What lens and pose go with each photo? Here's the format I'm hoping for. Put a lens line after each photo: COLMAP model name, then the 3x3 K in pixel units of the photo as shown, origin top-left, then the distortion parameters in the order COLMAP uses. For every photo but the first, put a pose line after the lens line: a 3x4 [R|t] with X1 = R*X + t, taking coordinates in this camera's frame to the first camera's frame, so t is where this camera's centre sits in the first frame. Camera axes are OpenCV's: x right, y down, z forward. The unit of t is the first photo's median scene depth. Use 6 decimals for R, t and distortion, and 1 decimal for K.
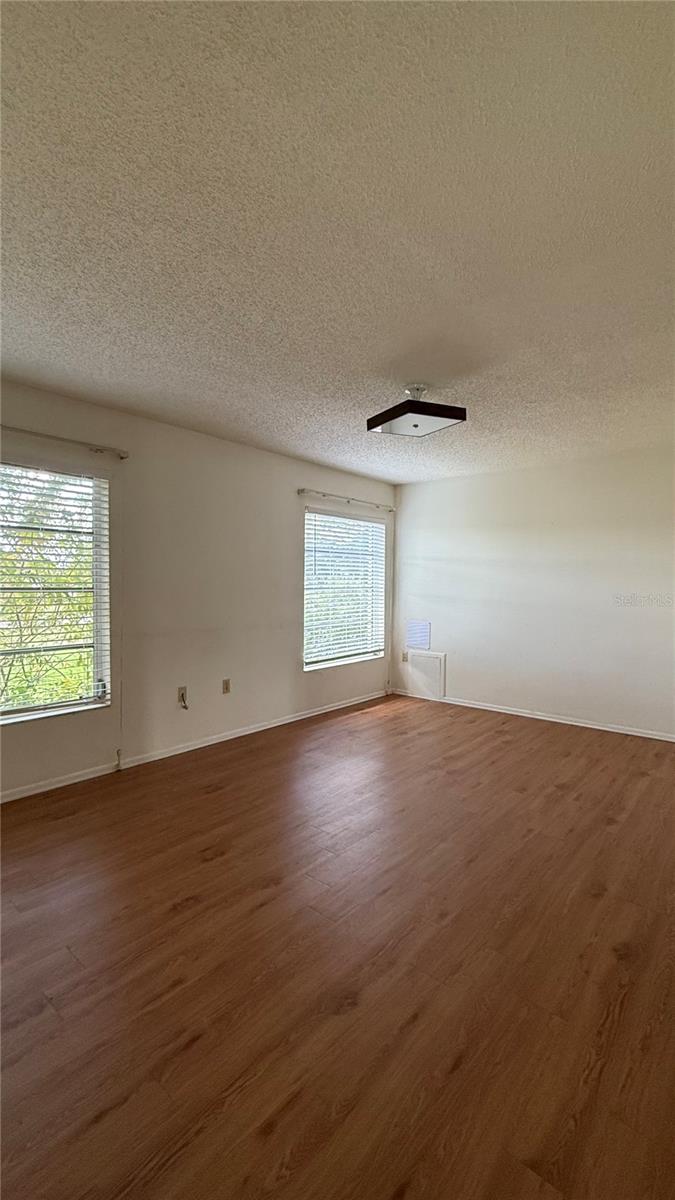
lens RADIAL K [[512.3, 0, 337.5], [0, 512.3, 596.5], [0, 0, 1]] dist [0.000860, 0.000636]
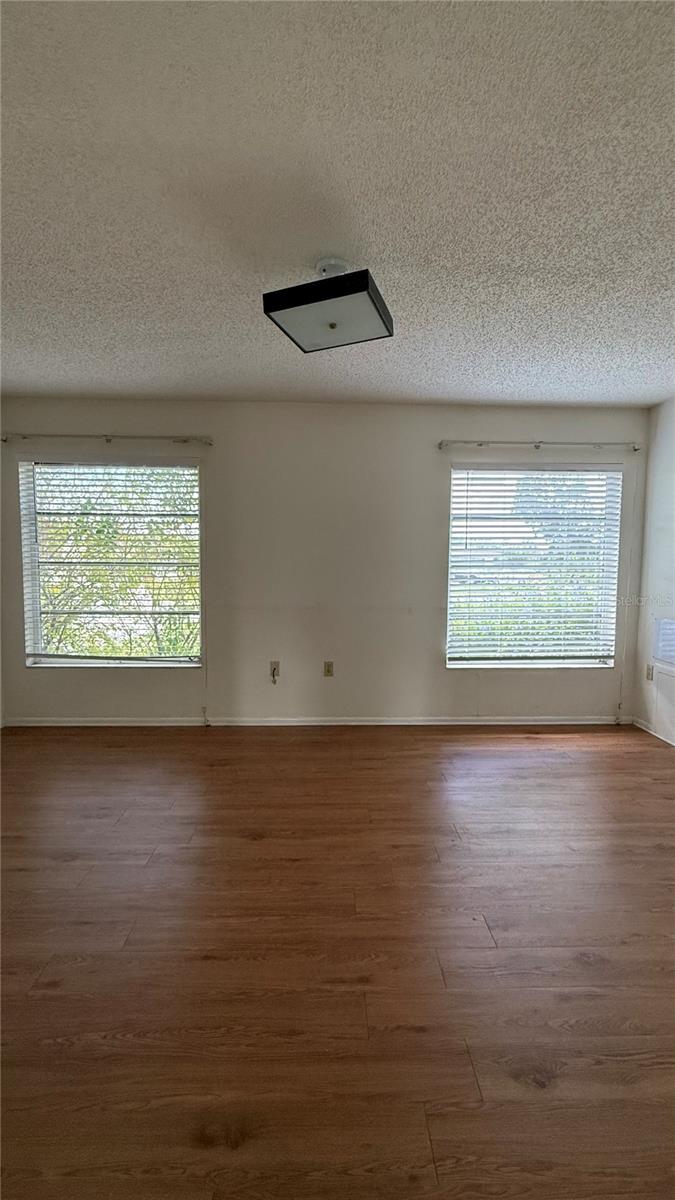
lens RADIAL K [[512.3, 0, 337.3], [0, 512.3, 600.7], [0, 0, 1]] dist [0.000860, 0.000636]
pose [[0.673920, 0.054296, -0.736807, 0.415190], [-0.020401, 0.998283, 0.054905, -0.002001], [0.738523, -0.021970, 0.673870, 0.326267]]
